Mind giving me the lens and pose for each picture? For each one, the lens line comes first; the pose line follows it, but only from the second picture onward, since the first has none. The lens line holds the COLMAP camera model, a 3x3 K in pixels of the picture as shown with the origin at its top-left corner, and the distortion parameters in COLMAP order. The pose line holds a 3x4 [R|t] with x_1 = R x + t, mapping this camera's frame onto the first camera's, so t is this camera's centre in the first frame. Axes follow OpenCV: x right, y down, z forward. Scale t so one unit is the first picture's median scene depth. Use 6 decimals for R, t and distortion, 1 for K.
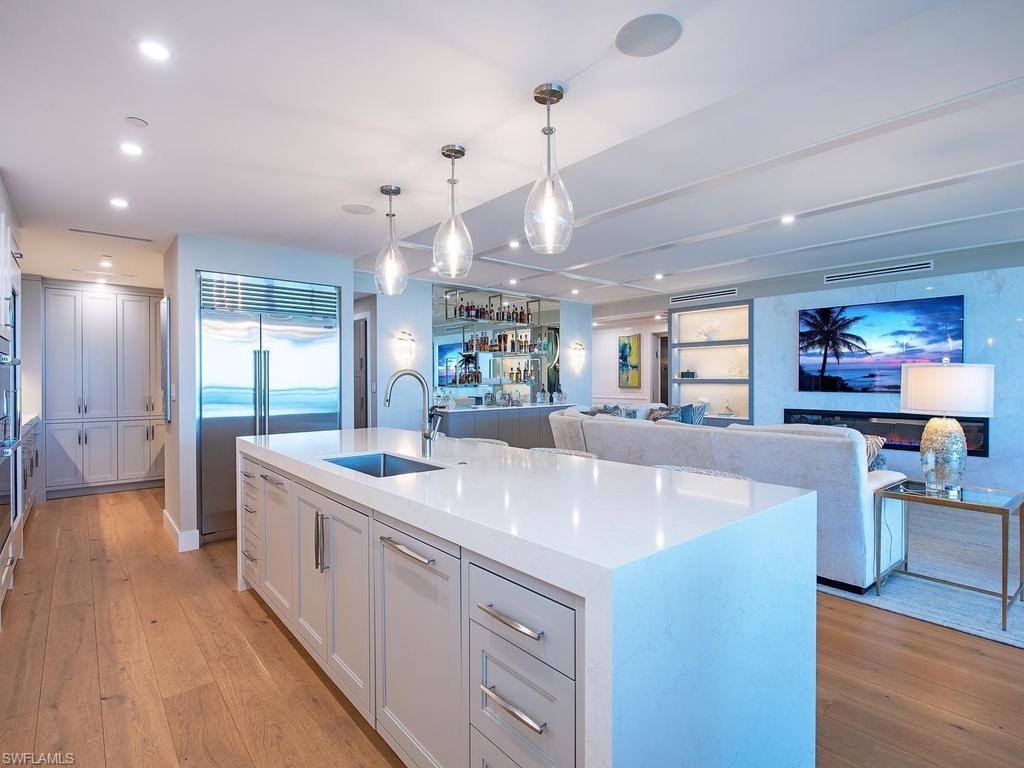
lens RADIAL K [[508.5, 0, 513.4], [0, 508.5, 384.7], [0, 0, 1]] dist [-0.002963, 0.000069]
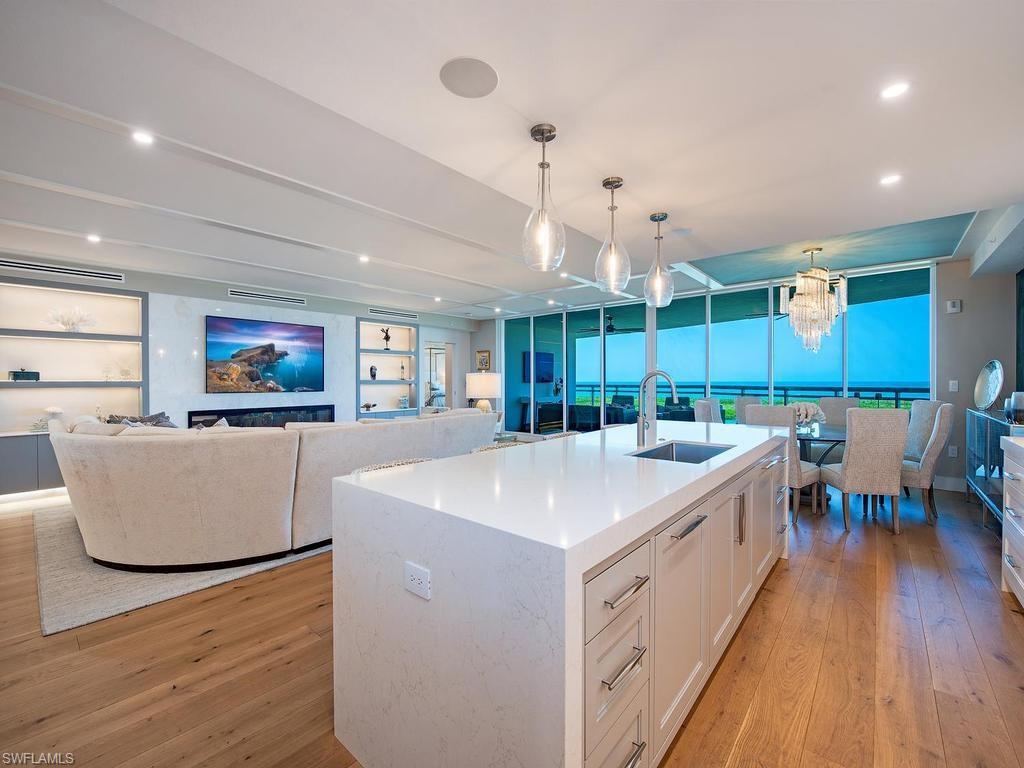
lens RADIAL K [[428.6, 0, 508.9], [0, 428.6, 384.4], [0, 0, 1]] dist [-0.018585, -0.001291]
pose [[-0.146623, -0.003688, 0.989186, -0.606328], [0.013515, 0.999892, 0.005731, -0.003019], [-0.989100, 0.014209, -0.146558, 0.801765]]
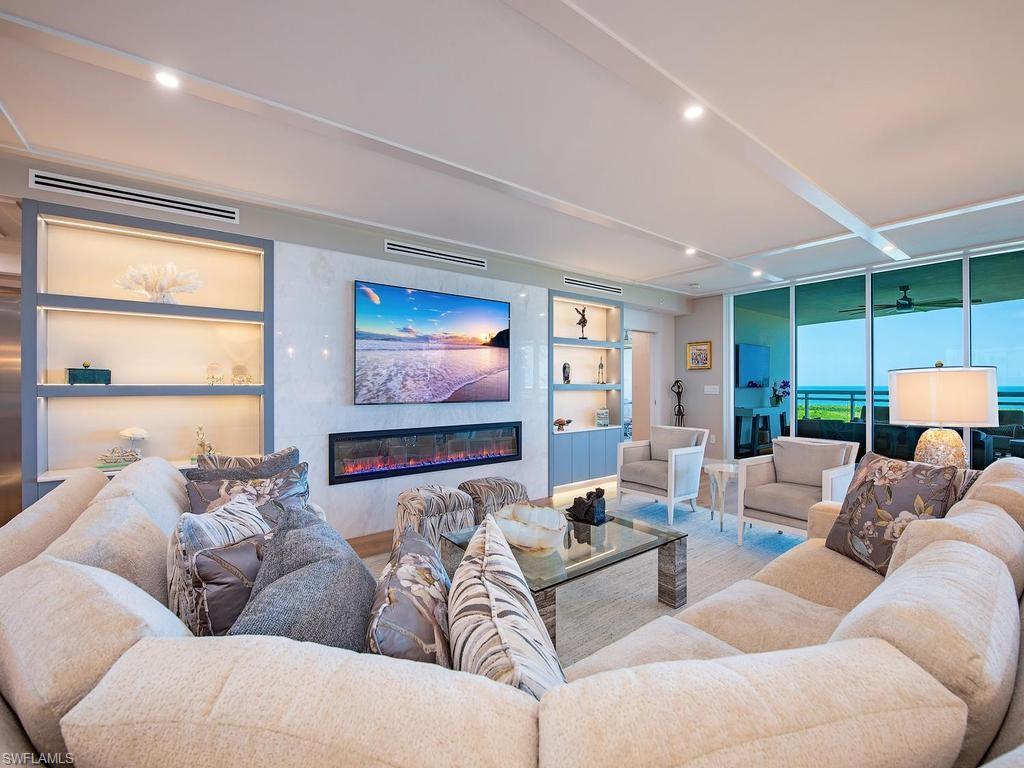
lens RADIAL K [[428.6, 0, 504.2], [0, 428.6, 384.9], [0, 0, 1]] dist [-0.018585, -0.001291]
pose [[0.072668, 0.006420, 0.997336, 0.050529], [0.012949, 0.999889, -0.007380, -0.009780], [-0.997272, 0.013451, 0.072577, 1.201737]]
